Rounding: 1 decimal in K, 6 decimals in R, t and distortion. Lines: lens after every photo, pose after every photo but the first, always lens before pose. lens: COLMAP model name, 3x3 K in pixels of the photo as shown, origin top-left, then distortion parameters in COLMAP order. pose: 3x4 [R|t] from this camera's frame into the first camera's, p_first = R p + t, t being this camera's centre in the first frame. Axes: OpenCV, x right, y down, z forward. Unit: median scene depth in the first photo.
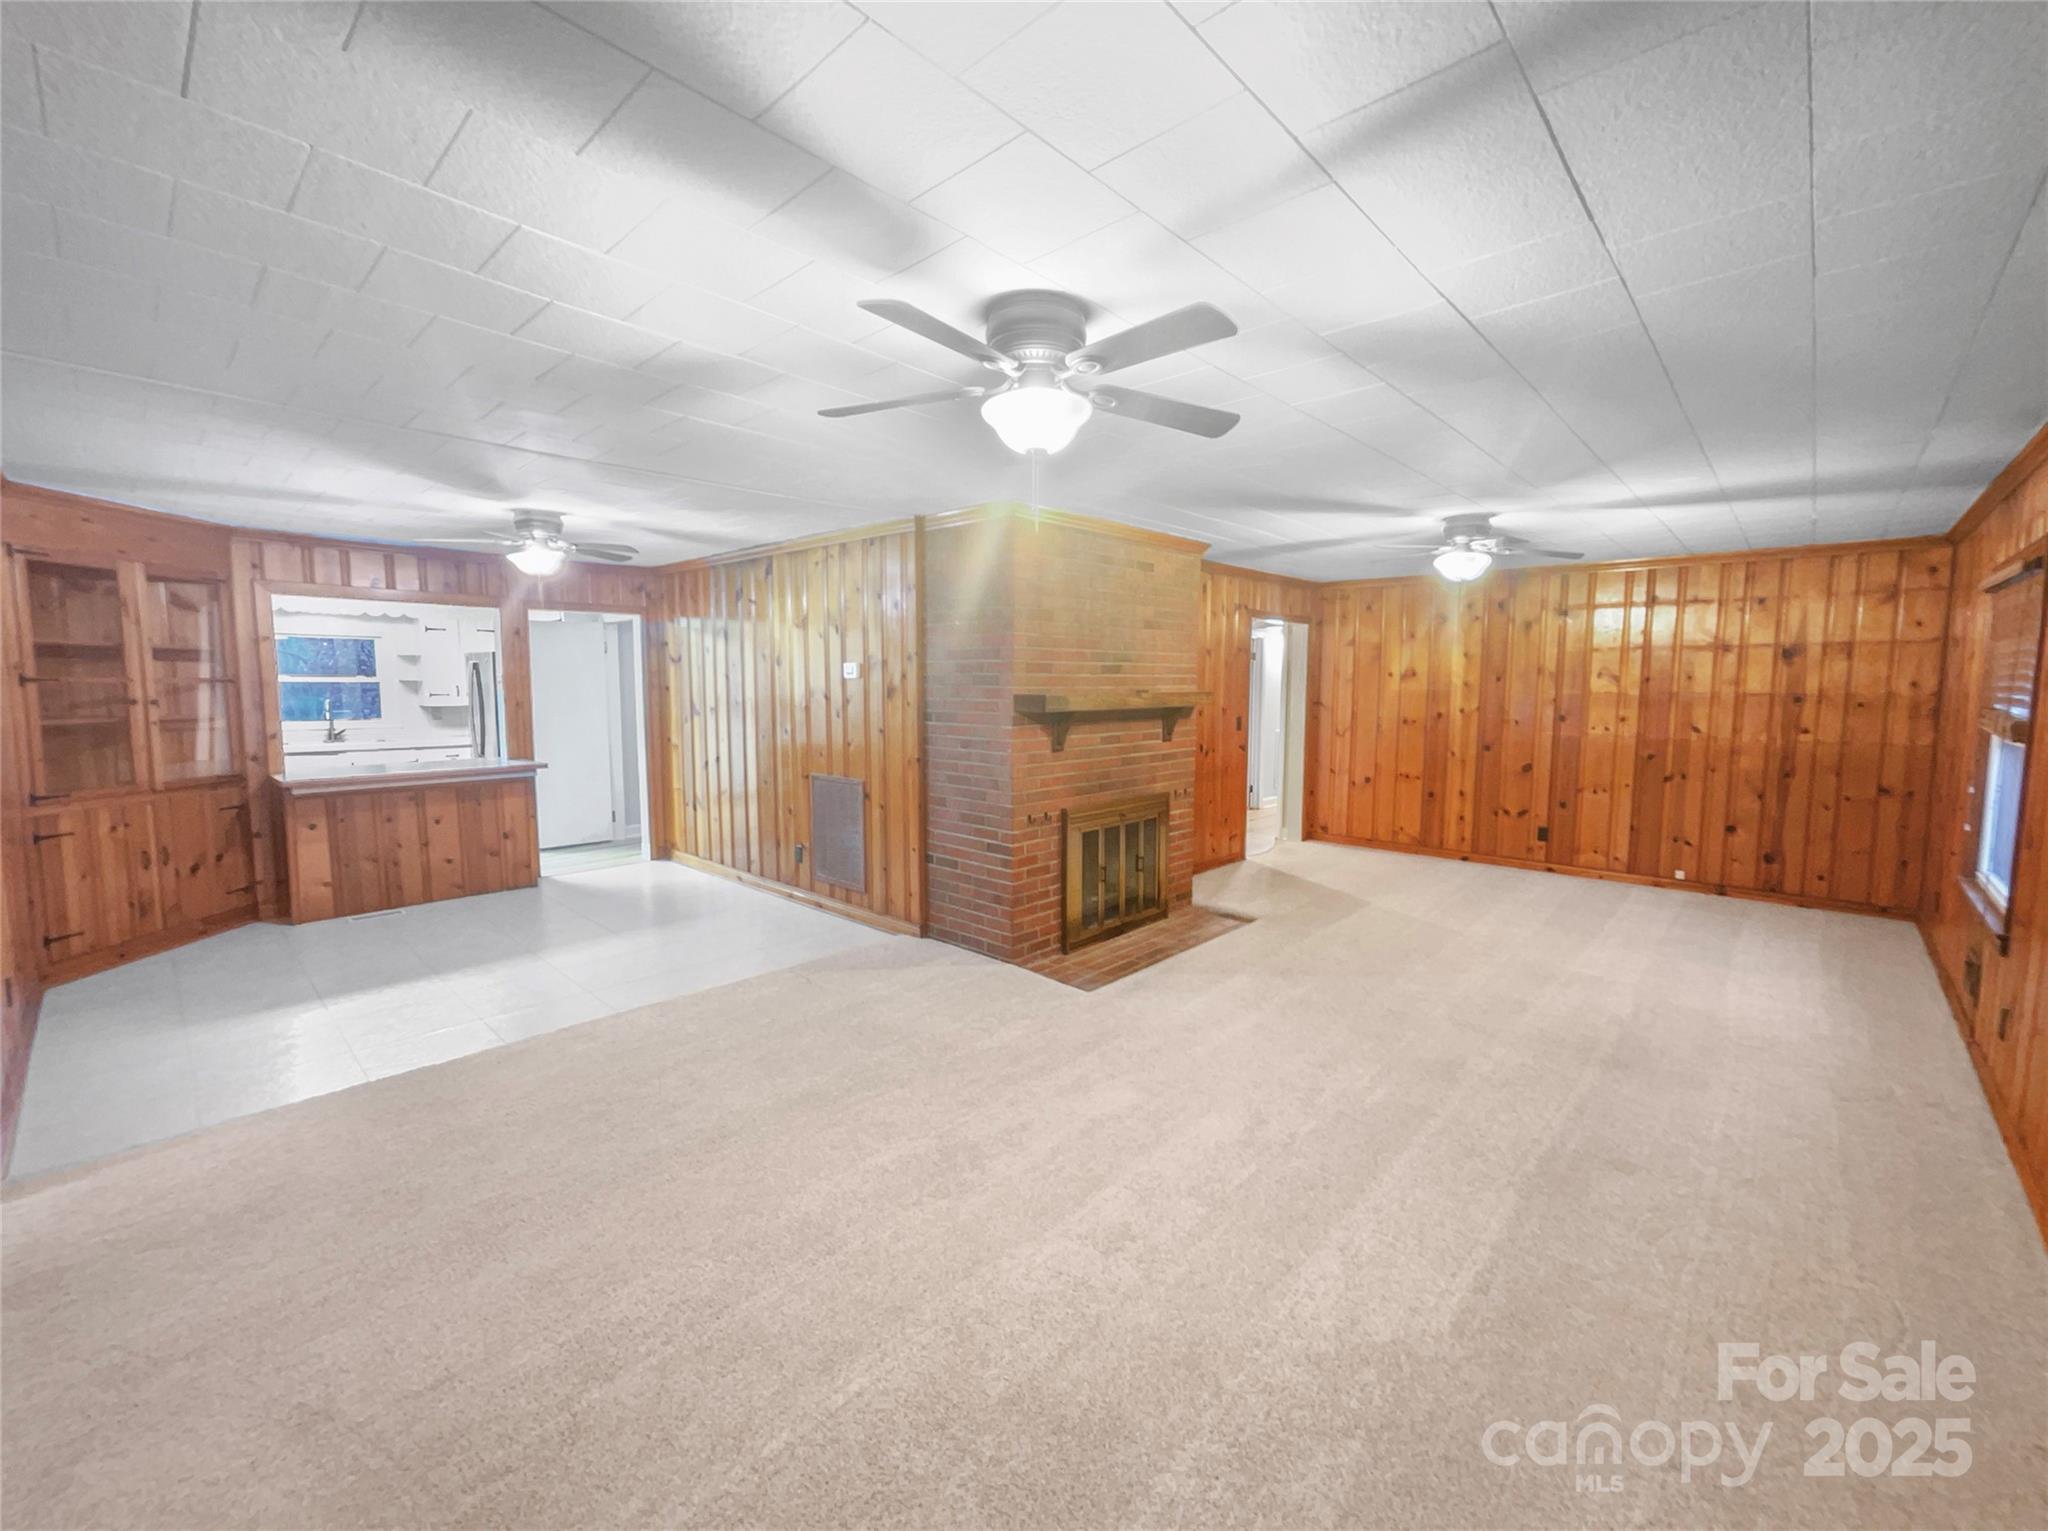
lens RADIAL K [[841.5, 0, 1038.0], [0, 841.5, 758.3], [0, 0, 1]] dist [0.002102, 0.000089]
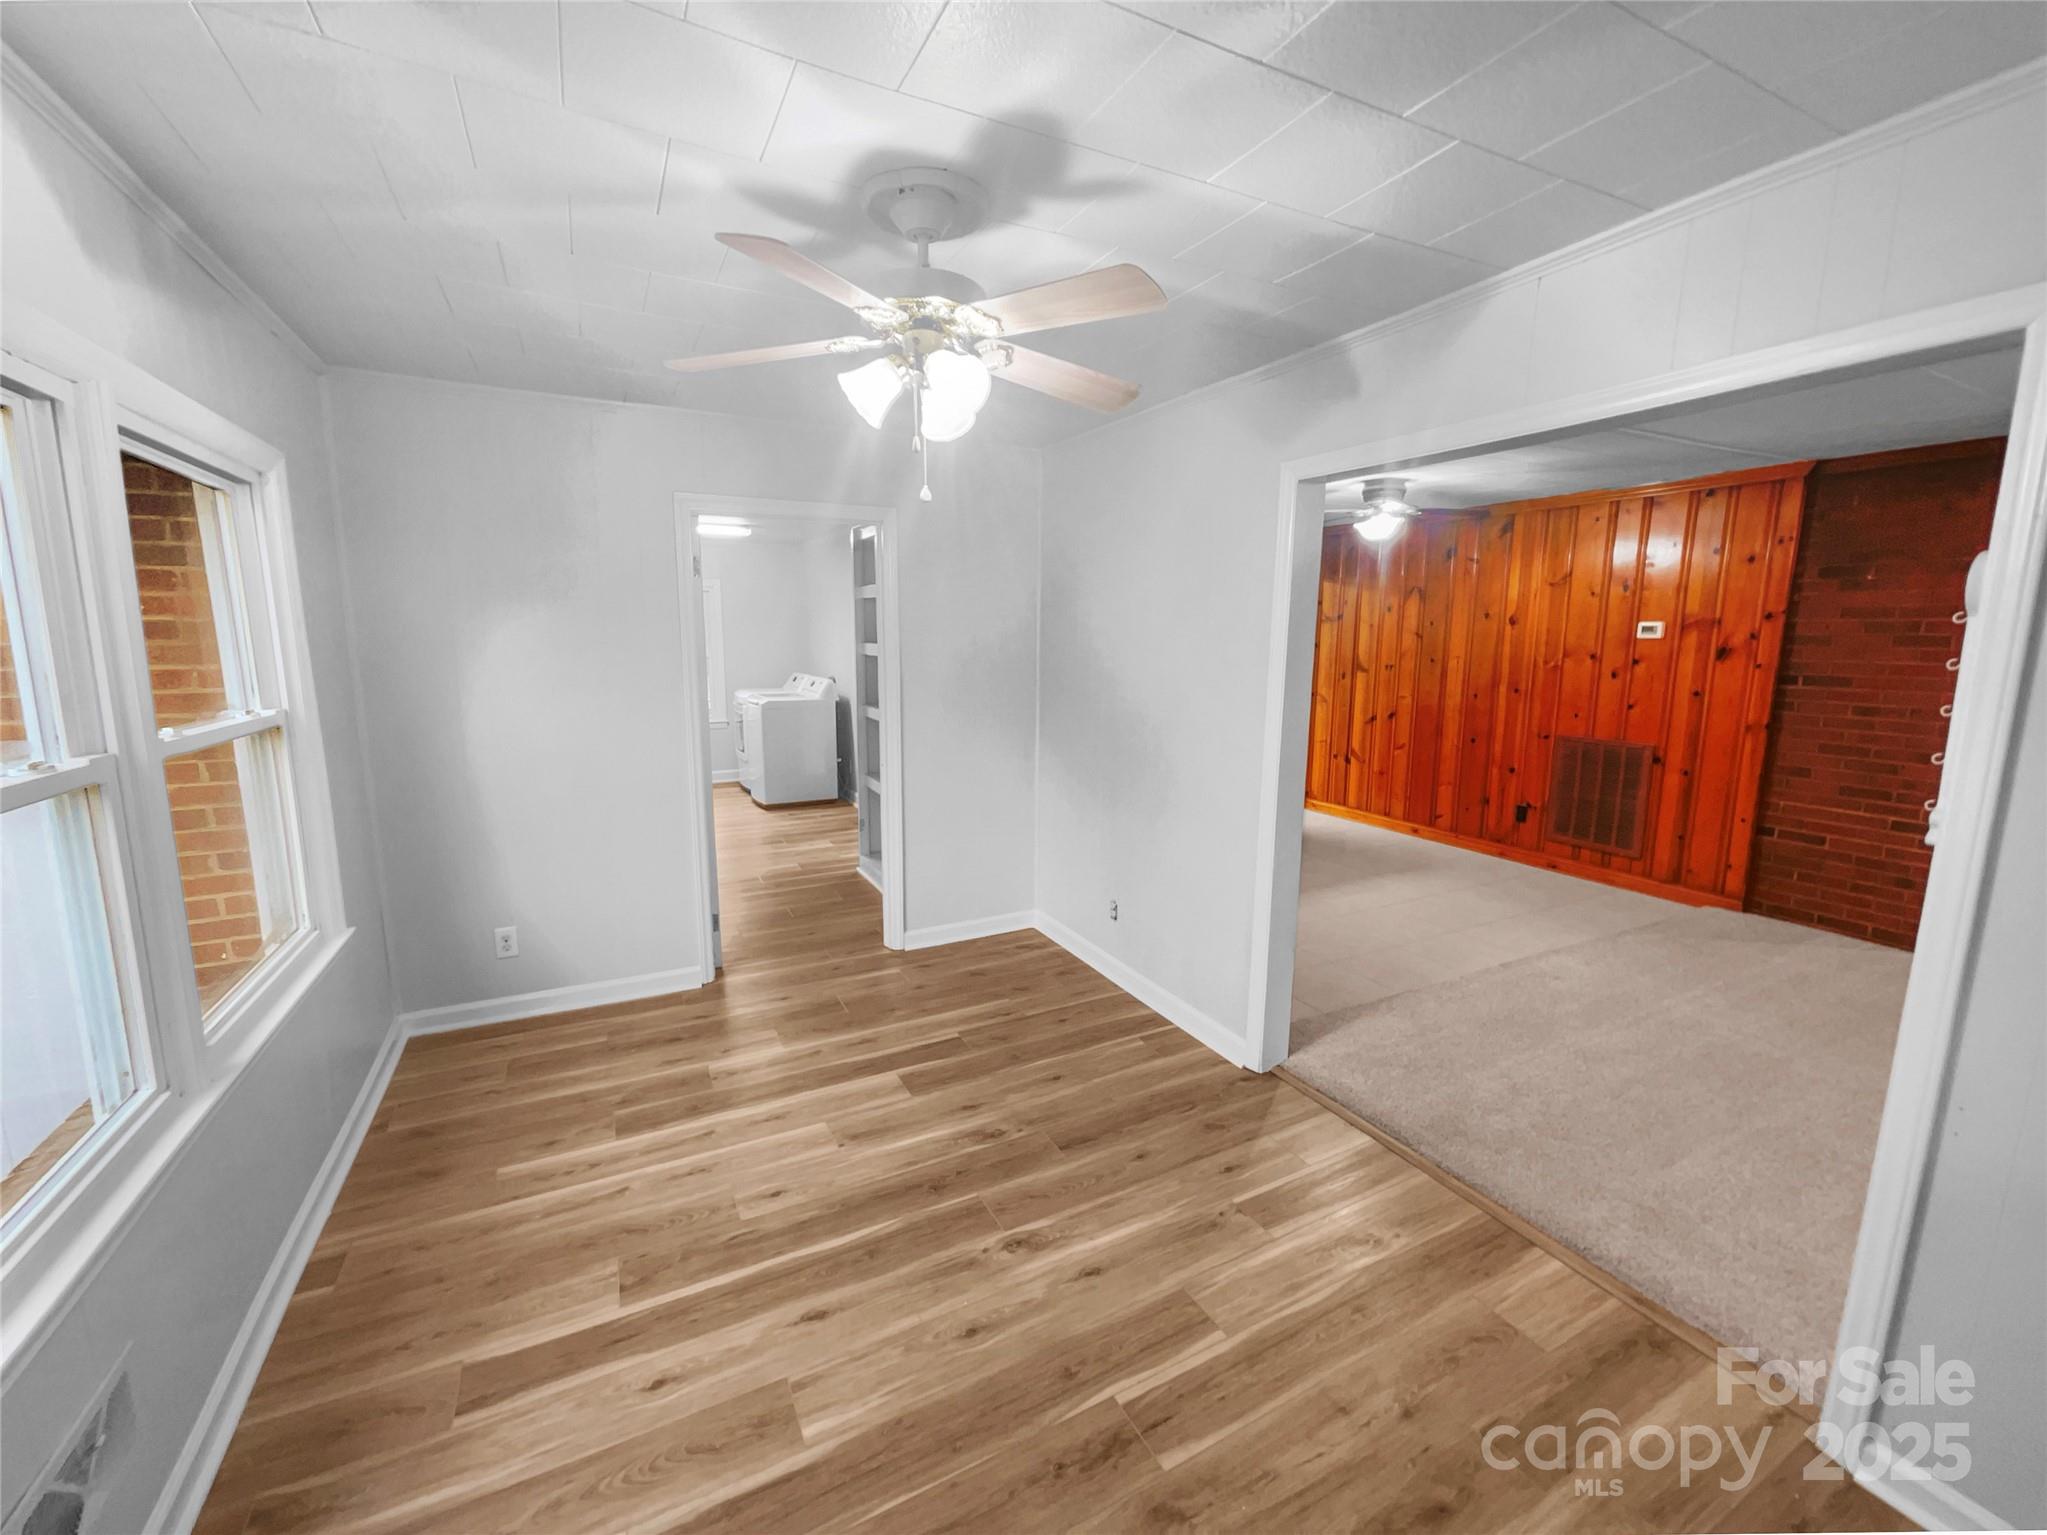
lens RADIAL K [[841.0, 0, 1028.7], [0, 841.0, 759.9], [0, 0, 1]] dist [0.002102, 0.000089]
pose [[0.938369, 0.051848, -0.341725, -0.587941], [-0.031205, 0.997356, 0.065637, 0.003628], [0.344225, -0.050928, 0.937505, -0.164910]]
